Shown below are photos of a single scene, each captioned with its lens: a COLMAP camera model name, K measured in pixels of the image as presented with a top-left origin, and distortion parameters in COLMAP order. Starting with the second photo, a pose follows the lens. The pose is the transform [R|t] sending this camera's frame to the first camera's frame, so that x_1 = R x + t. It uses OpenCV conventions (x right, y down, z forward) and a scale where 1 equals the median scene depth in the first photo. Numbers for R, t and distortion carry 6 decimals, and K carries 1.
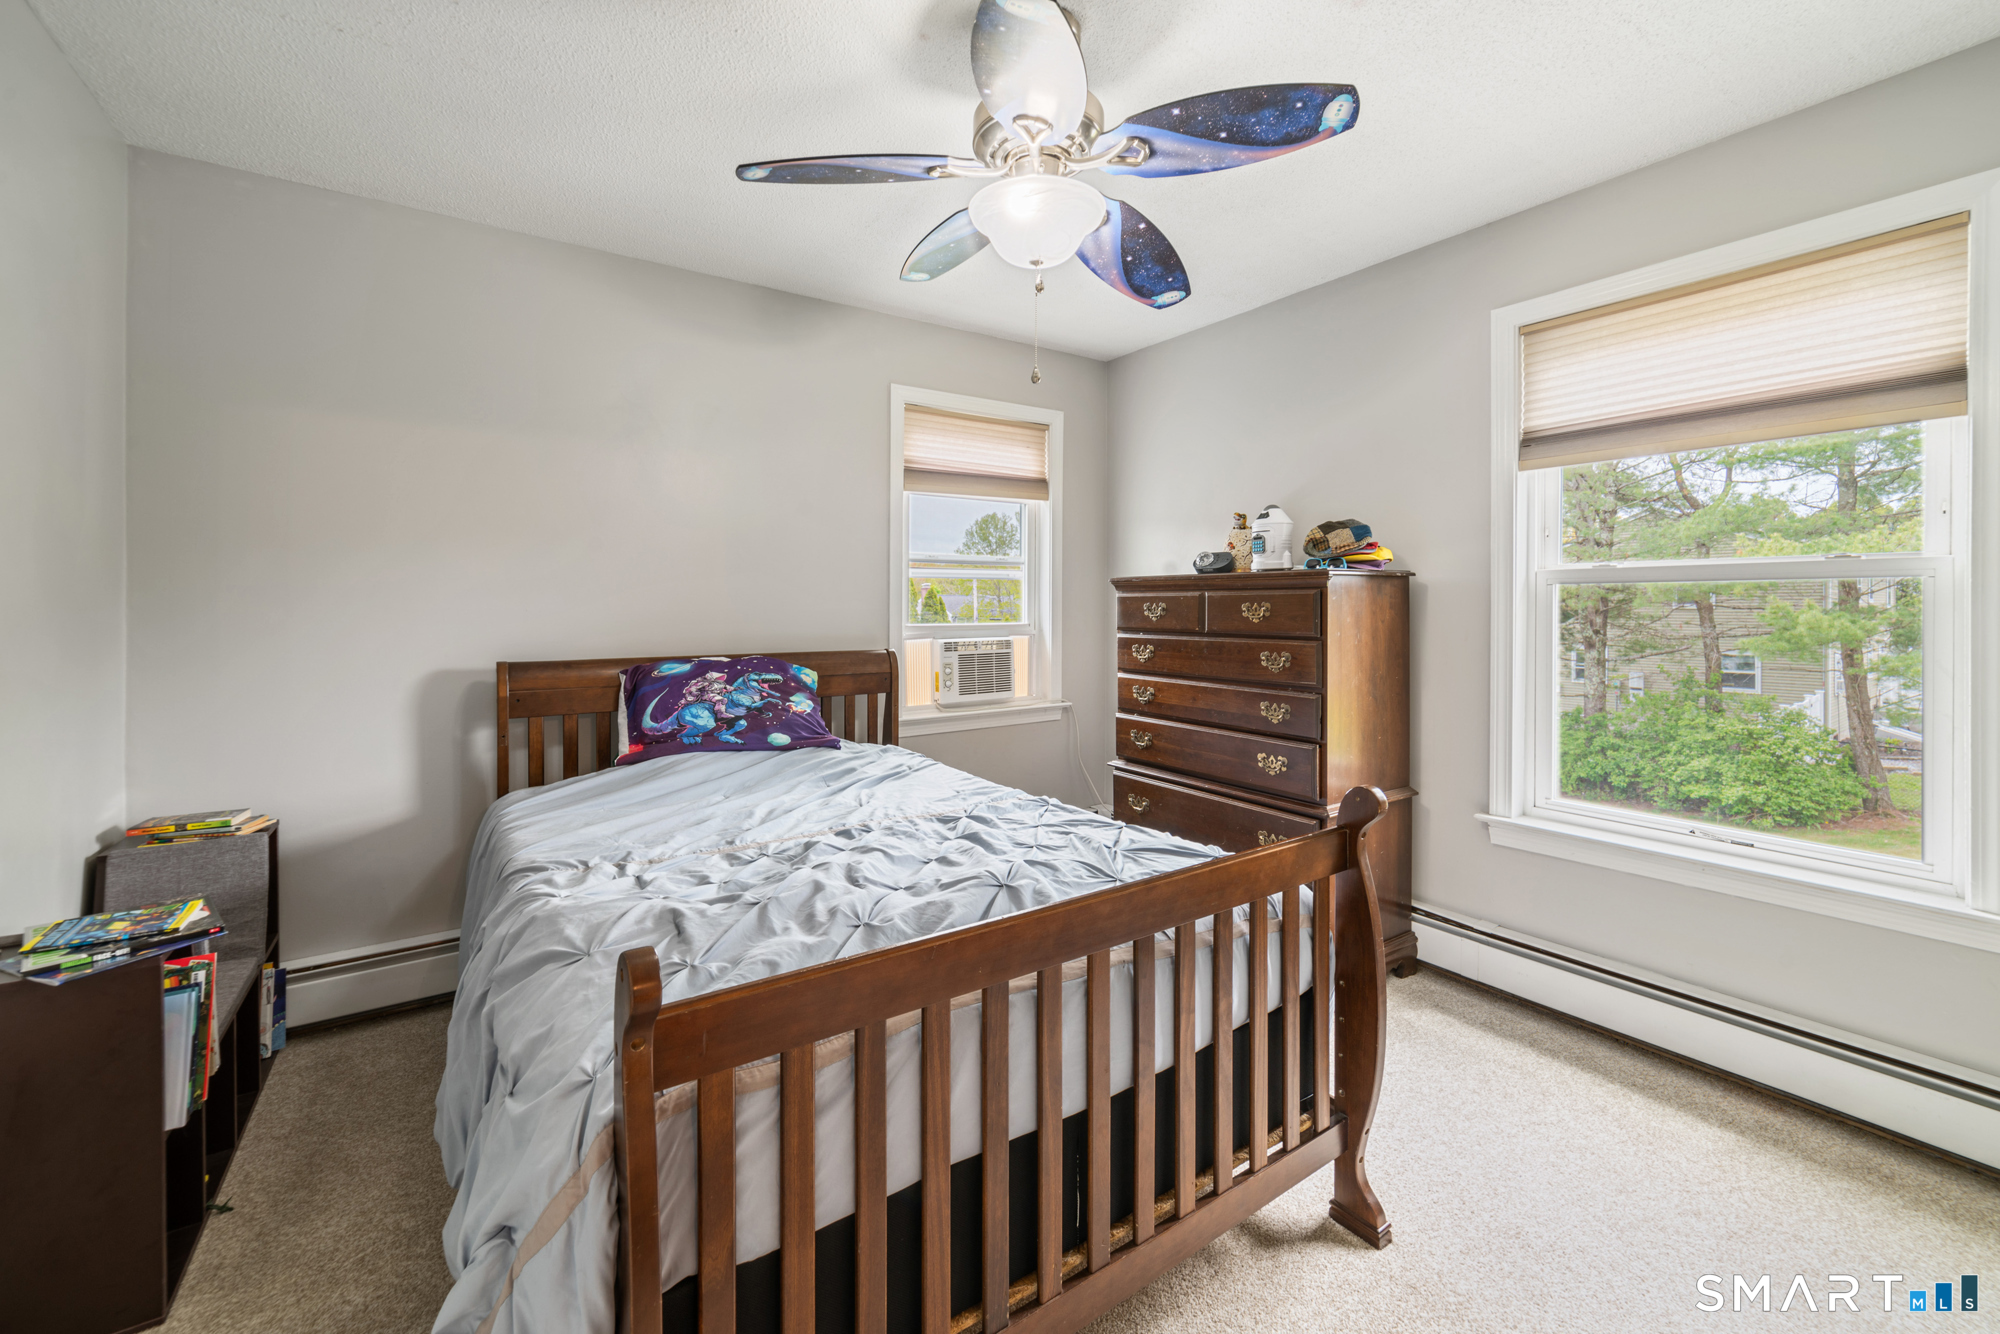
lens RADIAL K [[803.5, 0, 999.8], [0, 803.5, 605.7], [0, 0, 1]] dist [-0.000089, -0.000018]
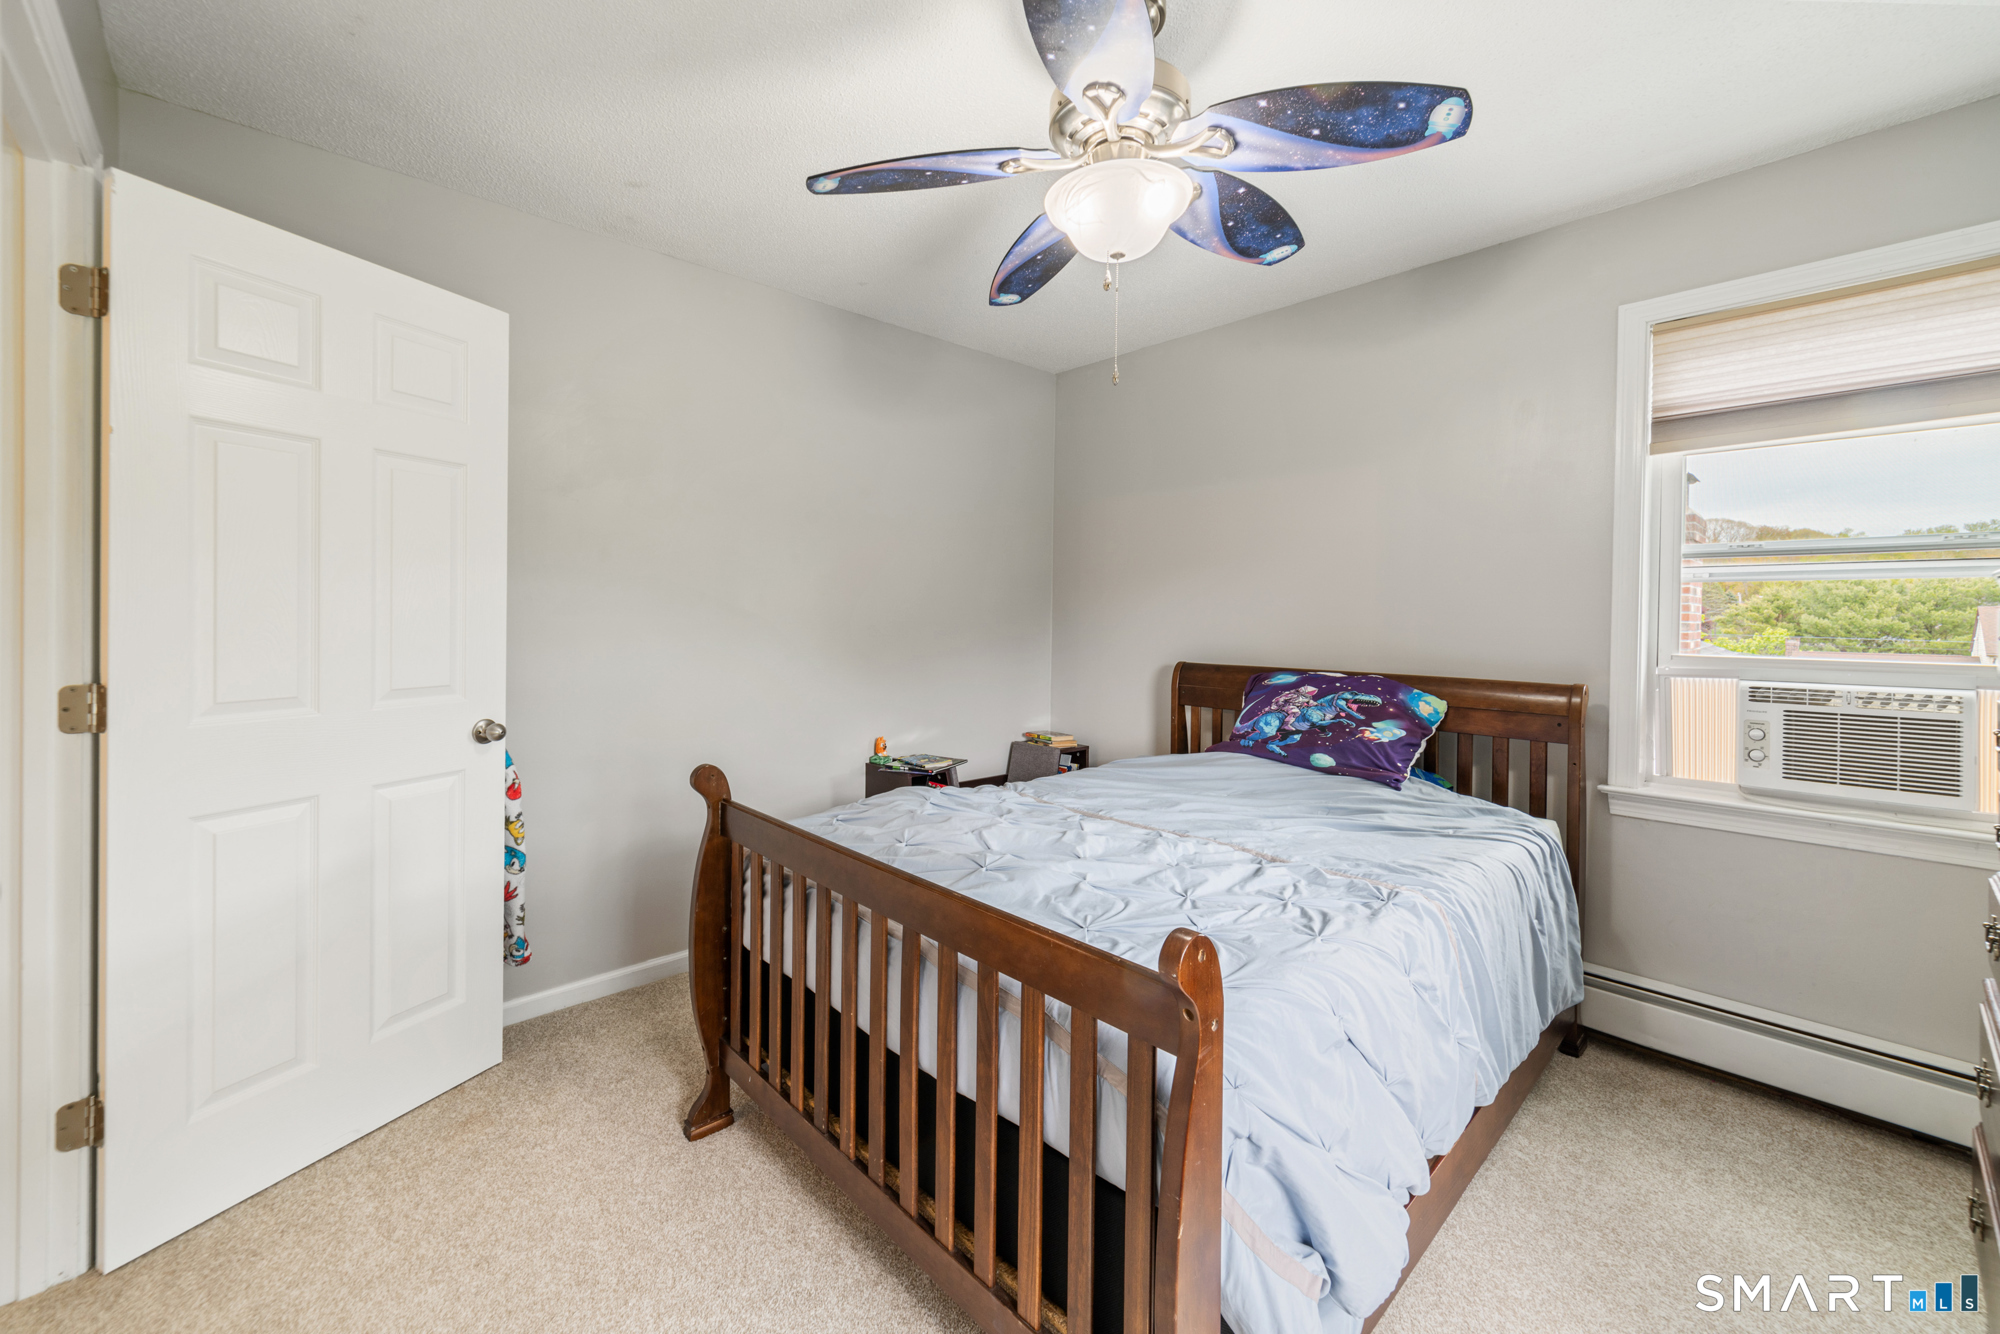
lens RADIAL K [[792.9, 0, 999.8], [0, 792.9, 624.3], [0, 0, 1]] dist [-0.000615, -0.000024]
pose [[0.151965, 0.010927, -0.988325, 0.546240], [-0.010870, 0.999897, 0.009383, -0.001176], [0.988326, 0.009317, 0.152069, 0.430080]]
